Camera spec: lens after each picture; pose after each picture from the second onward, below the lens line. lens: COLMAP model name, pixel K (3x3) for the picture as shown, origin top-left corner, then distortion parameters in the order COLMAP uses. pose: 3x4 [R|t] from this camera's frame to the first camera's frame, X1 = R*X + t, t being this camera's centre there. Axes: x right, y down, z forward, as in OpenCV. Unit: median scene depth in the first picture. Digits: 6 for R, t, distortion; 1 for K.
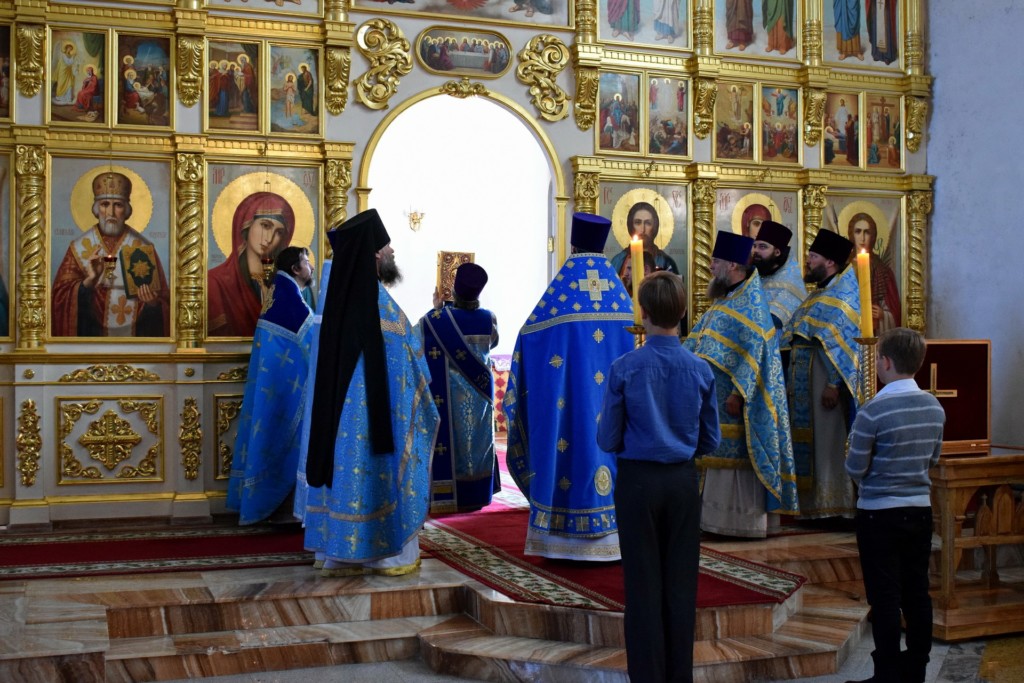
lens RADIAL K [[1330.5, 0, 535.2], [0, 1330.5, 337.0], [0, 0, 1]] dist [-0.051223, 0.000000]
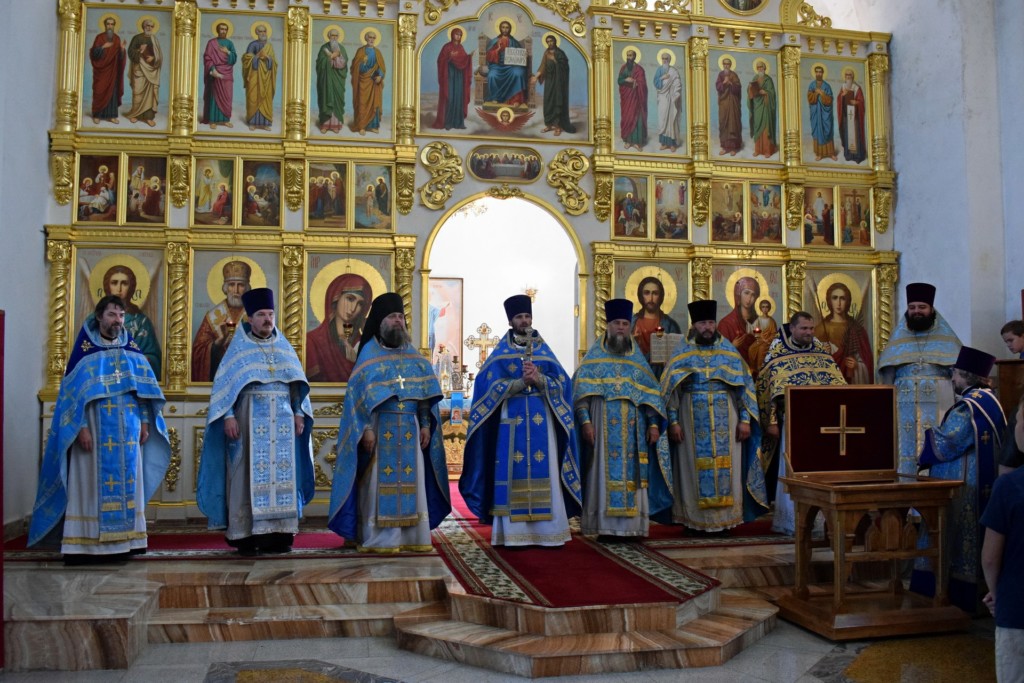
lens RADIAL K [[1000.0, 0, 523.2], [0, 1000.0, 327.5], [0, 0, 1]] dist [-0.091674, 0.000000]
pose [[0.984059, -0.007549, -0.177680, 0.139792], [-0.002143, 0.998523, -0.054292, -0.001337], [0.177828, 0.053808, 0.982590, 0.048762]]
